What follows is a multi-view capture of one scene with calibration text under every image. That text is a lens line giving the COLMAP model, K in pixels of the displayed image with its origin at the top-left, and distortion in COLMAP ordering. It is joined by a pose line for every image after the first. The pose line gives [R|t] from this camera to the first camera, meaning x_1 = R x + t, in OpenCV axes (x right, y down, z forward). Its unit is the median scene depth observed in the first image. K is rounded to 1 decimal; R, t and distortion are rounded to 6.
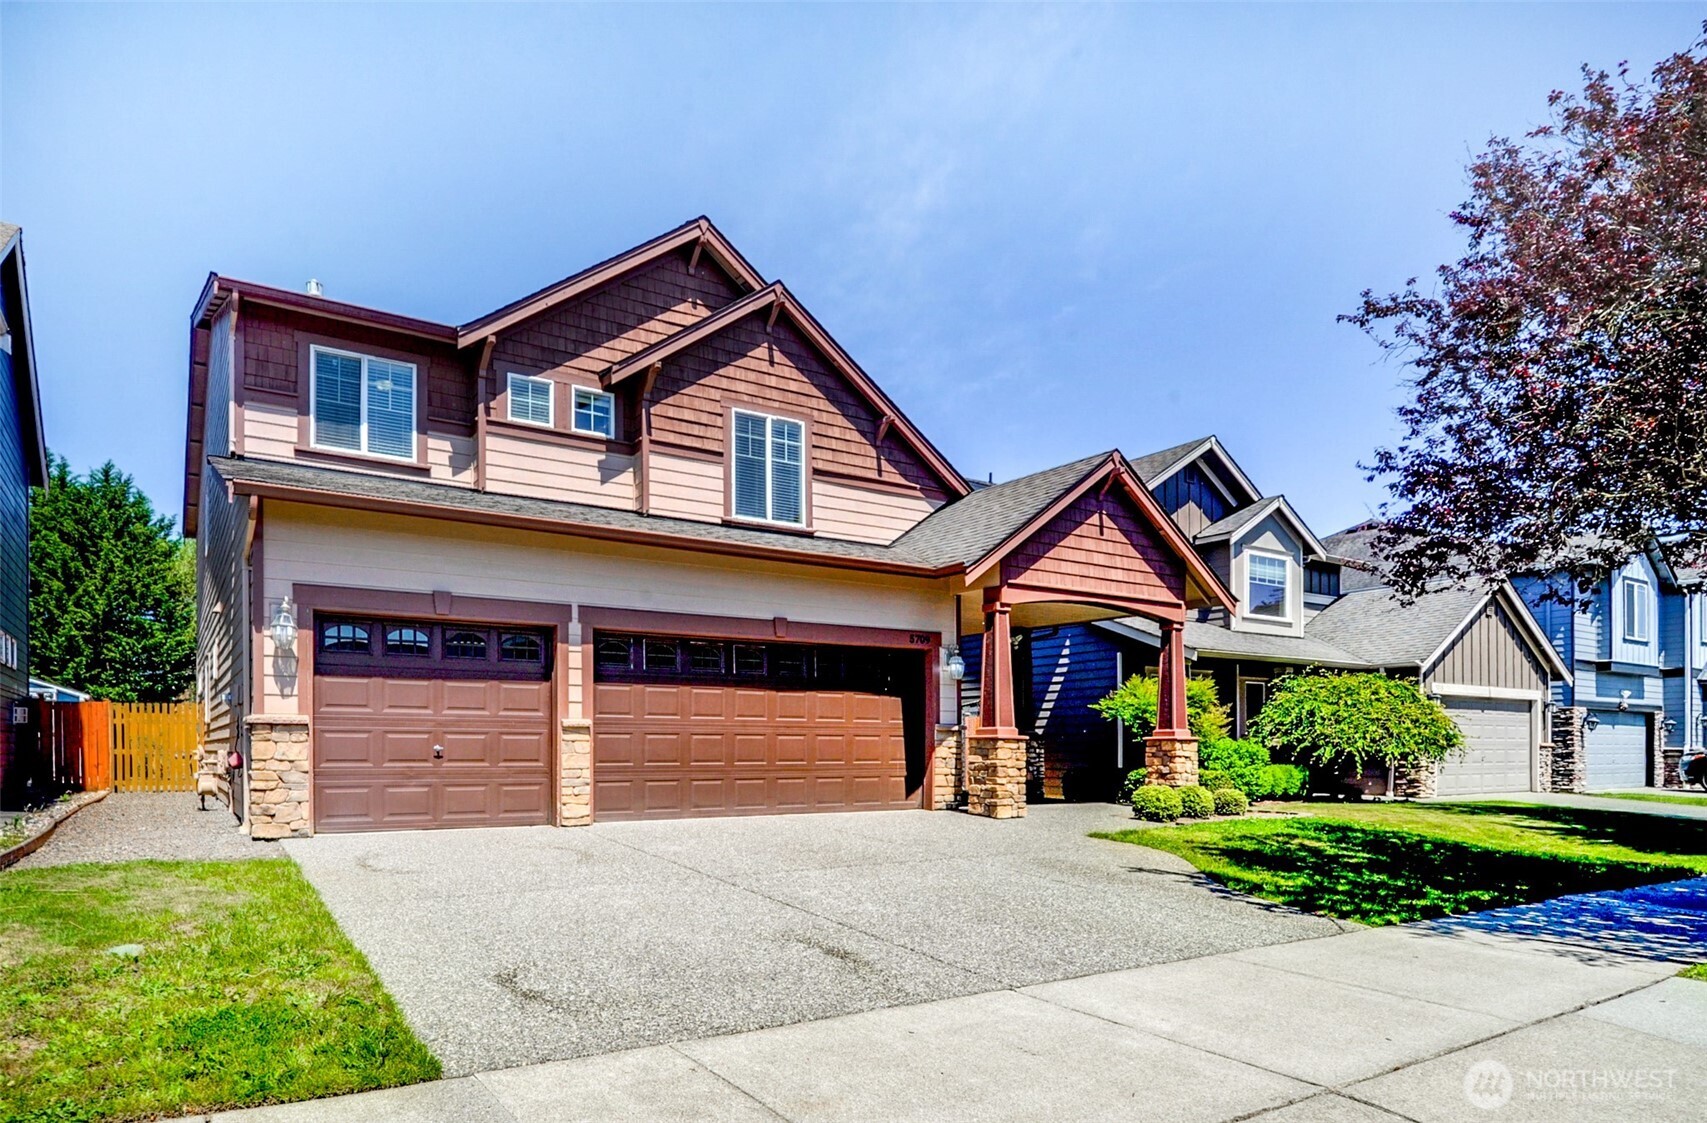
lens RADIAL K [[789.5, 0, 854.1], [0, 789.5, 570.3], [0, 0, 1]] dist [-0.016575, -0.000434]
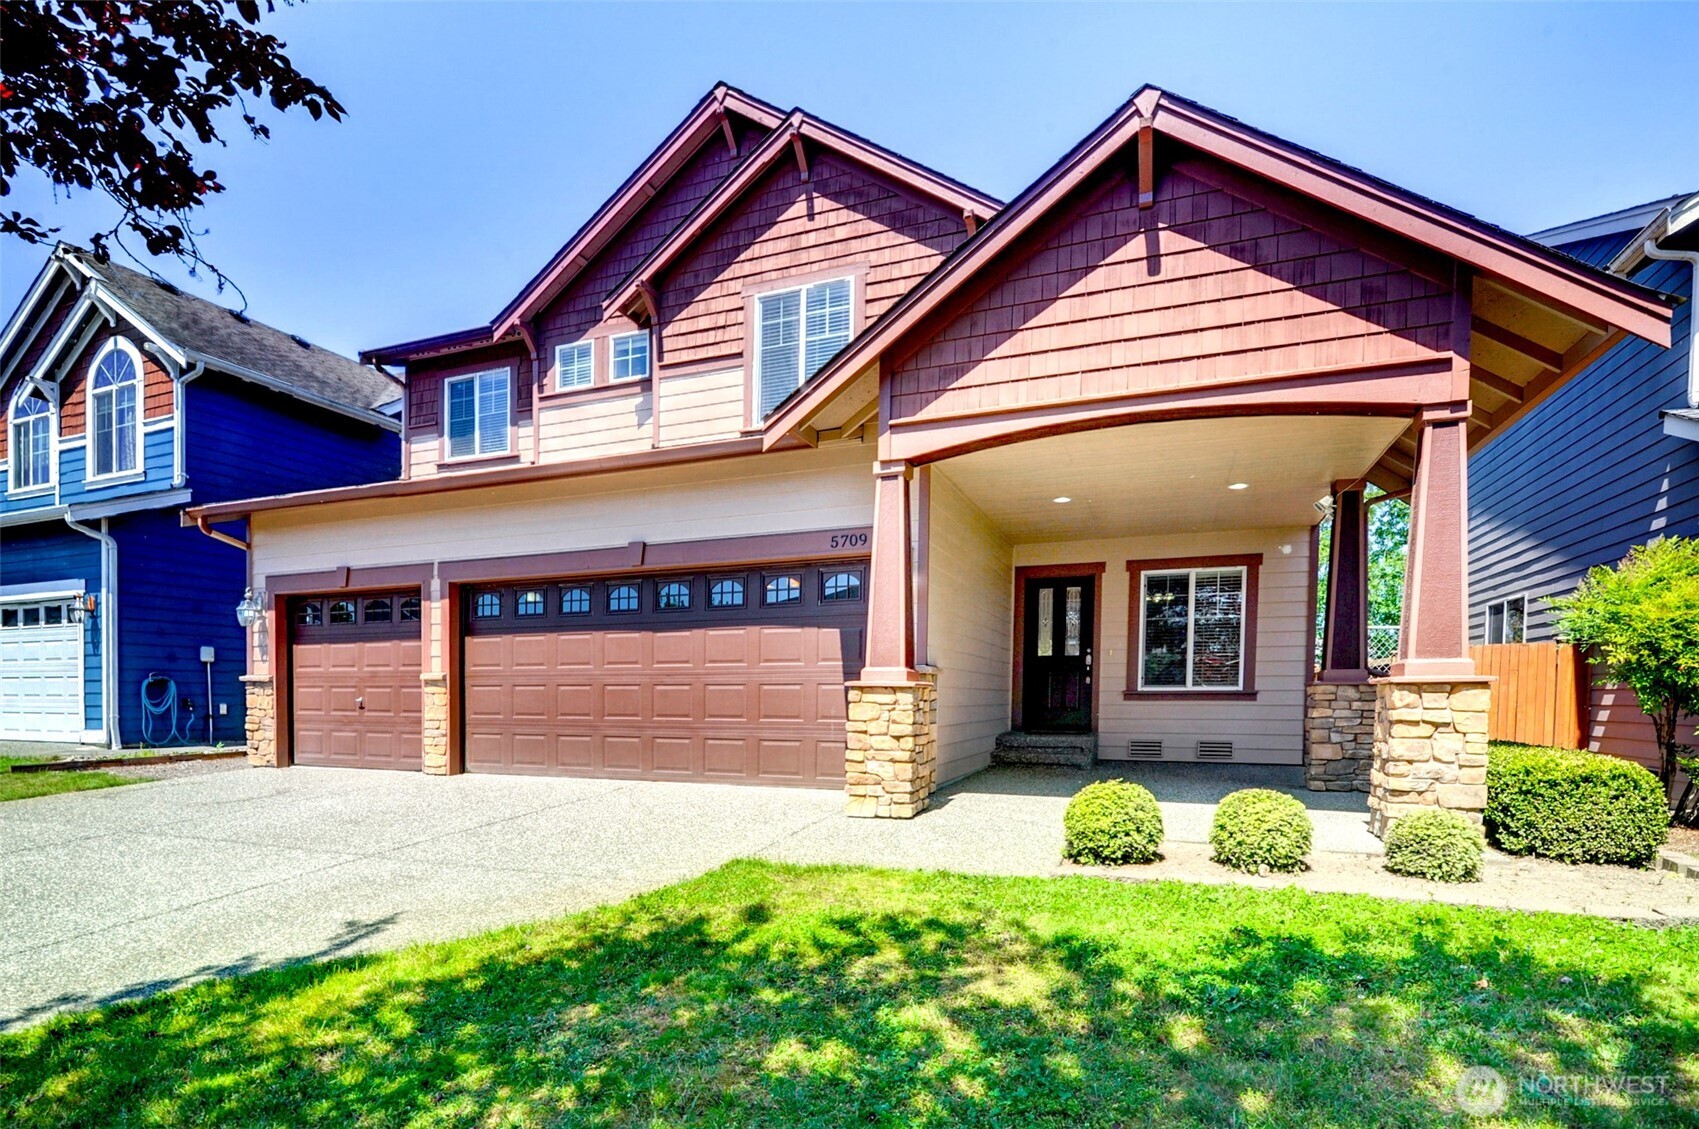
lens RADIAL K [[829.1, 0, 849.2], [0, 829.1, 585.0], [0, 0, 1]] dist [-0.019913, 0.000116]
pose [[0.634774, -0.103877, -0.765684, 0.633237], [0.168978, 0.985599, 0.006376, 0.123557], [0.753995, -0.133431, 0.643185, 0.560985]]
